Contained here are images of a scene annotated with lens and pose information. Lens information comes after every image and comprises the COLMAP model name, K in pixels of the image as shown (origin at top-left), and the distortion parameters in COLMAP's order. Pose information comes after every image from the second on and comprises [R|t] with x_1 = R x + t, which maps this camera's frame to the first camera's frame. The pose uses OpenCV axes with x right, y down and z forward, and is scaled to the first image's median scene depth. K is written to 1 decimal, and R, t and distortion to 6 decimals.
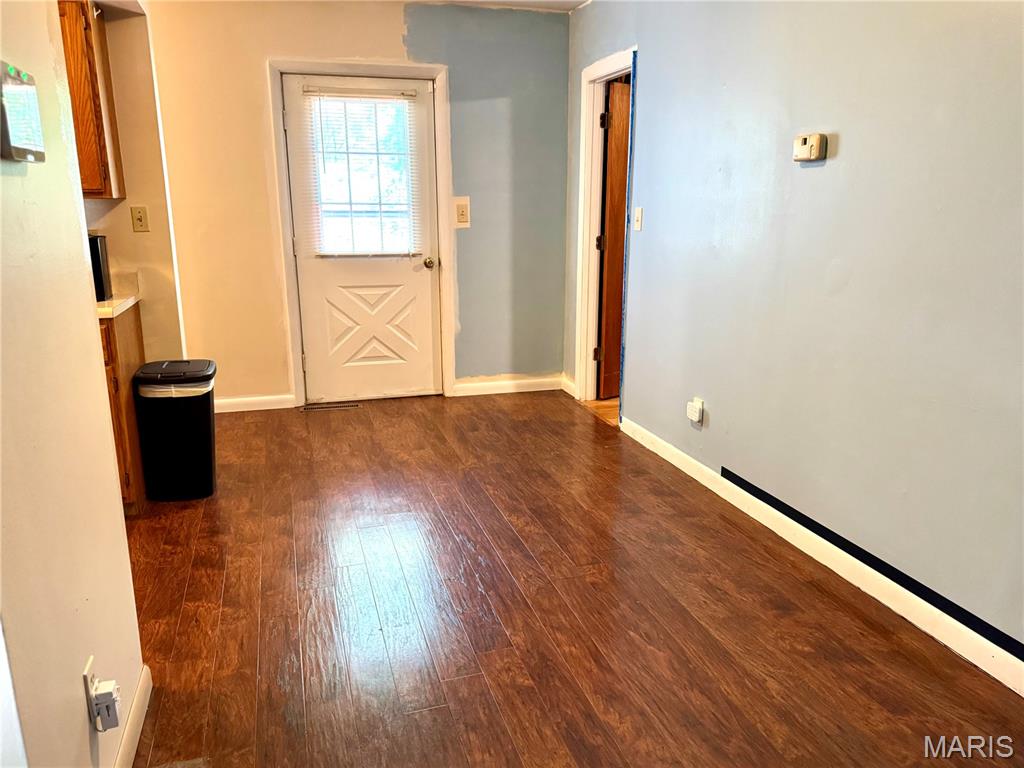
lens RADIAL K [[756.8, 0, 512.0], [0, 756.8, 384.0], [0, 0, 1]] dist [0.000881, -0.000074]
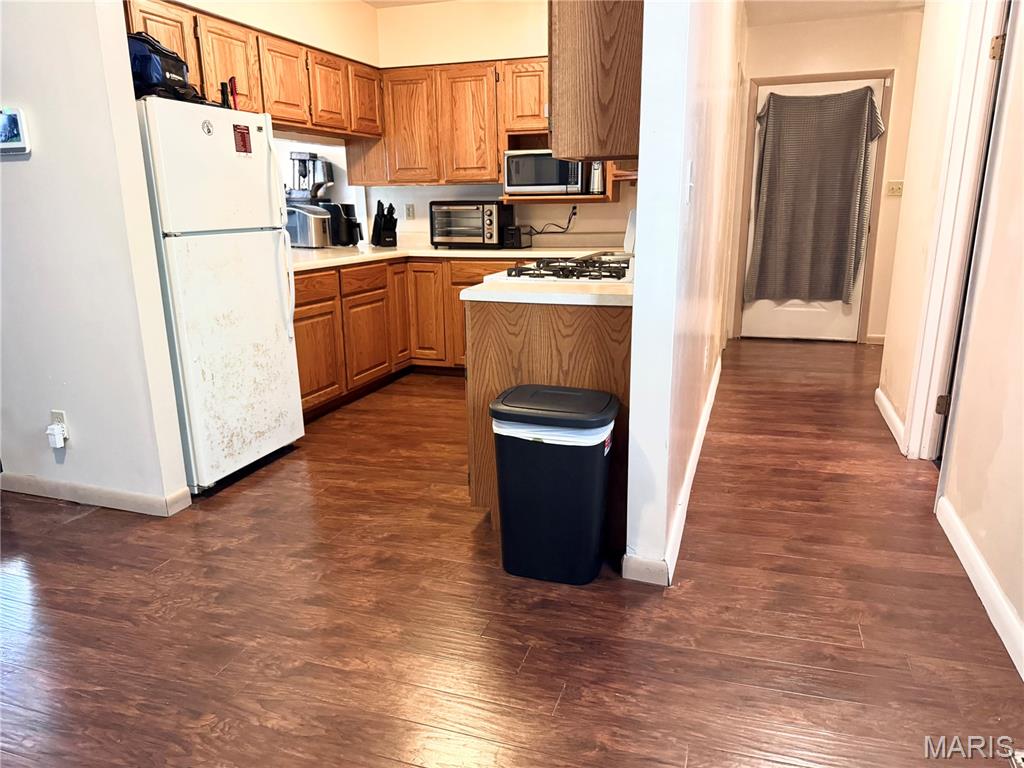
lens RADIAL K [[707.5, 0, 511.3], [0, 707.5, 395.7], [0, 0, 1]] dist [0.101090, -0.240970]
pose [[-0.561324, 0.219758, -0.797885, 0.109890], [-0.196940, 0.900936, 0.386691, -0.281753], [0.803822, 0.374194, -0.462438, 1.320270]]
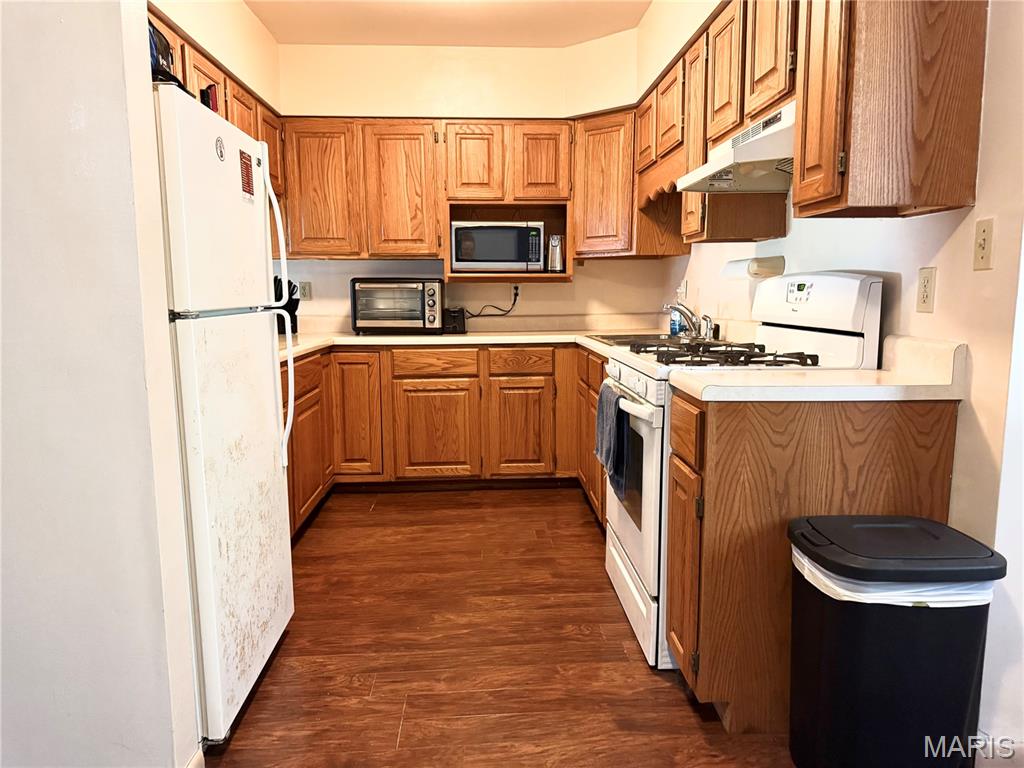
lens RADIAL K [[719.8, 0, 512.0], [0, 719.8, 384.0], [0, 0, 1]] dist [0.108204, -0.128015]
pose [[-0.234828, 0.124453, -0.964037, 0.065005], [-0.238881, 0.953966, 0.181342, -0.150219], [0.942227, 0.272874, -0.194289, 0.869015]]
